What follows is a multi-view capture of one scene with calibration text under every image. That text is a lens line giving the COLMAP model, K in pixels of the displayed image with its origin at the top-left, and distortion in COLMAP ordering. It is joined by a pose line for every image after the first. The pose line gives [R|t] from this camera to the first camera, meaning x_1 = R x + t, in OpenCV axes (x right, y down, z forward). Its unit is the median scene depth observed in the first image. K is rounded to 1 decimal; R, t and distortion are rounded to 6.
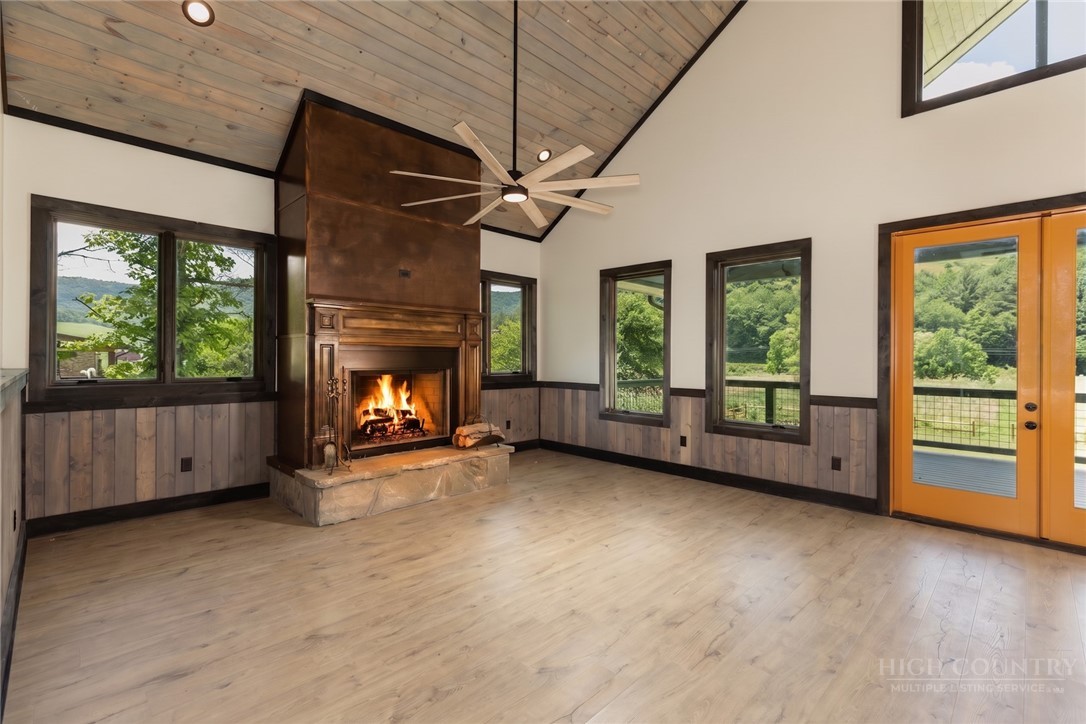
lens RADIAL K [[478.6, 0, 547.3], [0, 478.6, 356.2], [0, 0, 1]] dist [0.006112, -0.000249]
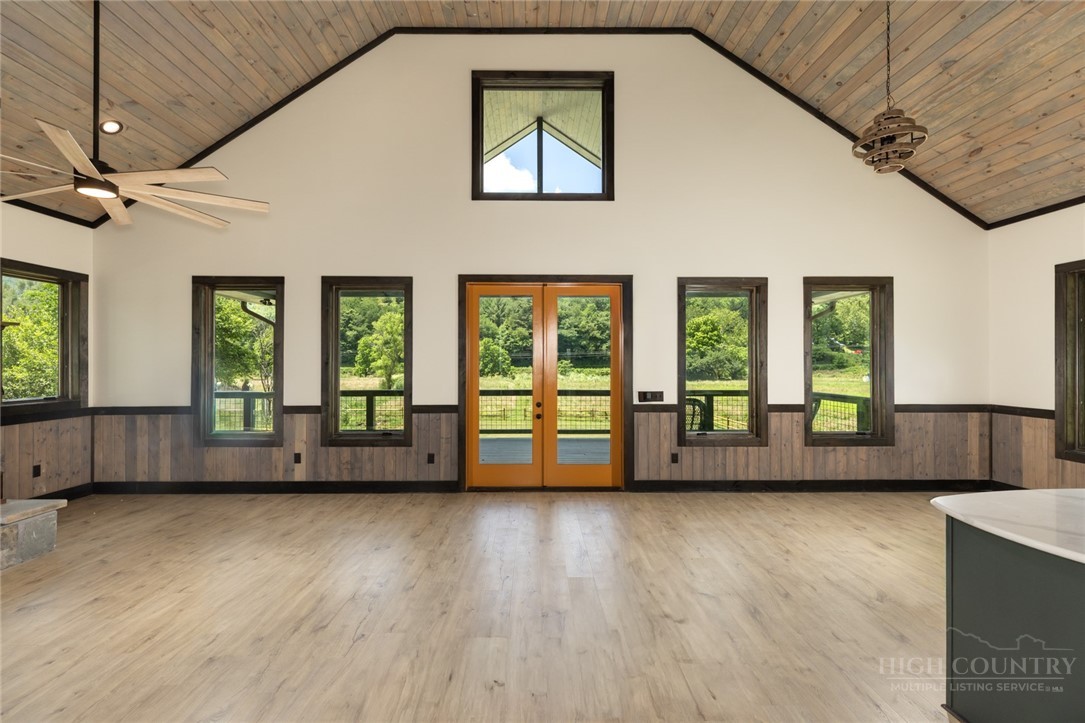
lens RADIAL K [[476.4, 0, 531.2], [0, 476.4, 358.7], [0, 0, 1]] dist [0.002388, 0.000232]
pose [[0.707782, -0.003390, 0.706423, -0.089665], [0.005073, 0.999987, -0.000285, -0.034244], [-0.706413, 0.003786, 0.707790, -0.069098]]
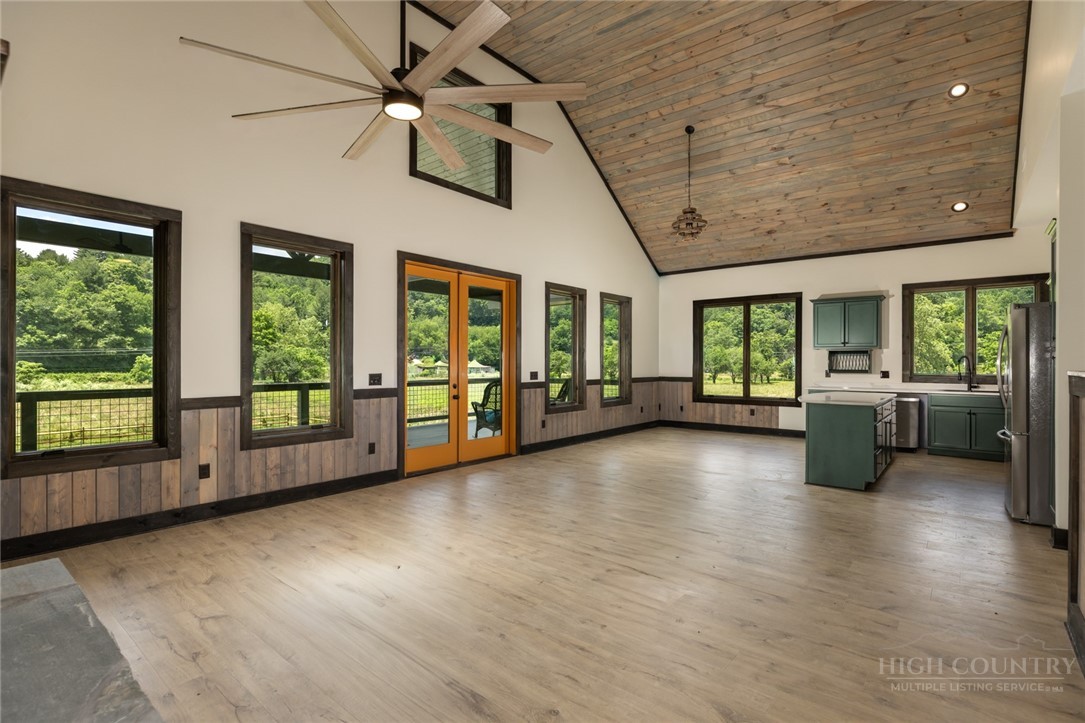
lens RADIAL K [[522.9, 0, 522.1], [0, 522.9, 360.2], [0, 0, 1]] dist [-0.013464, -0.000095]
pose [[-0.068769, -0.000002, 0.997633, -0.623624], [-0.001291, 0.999999, -0.000087, 0.012310], [-0.997632, -0.001294, -0.068769, 0.683672]]
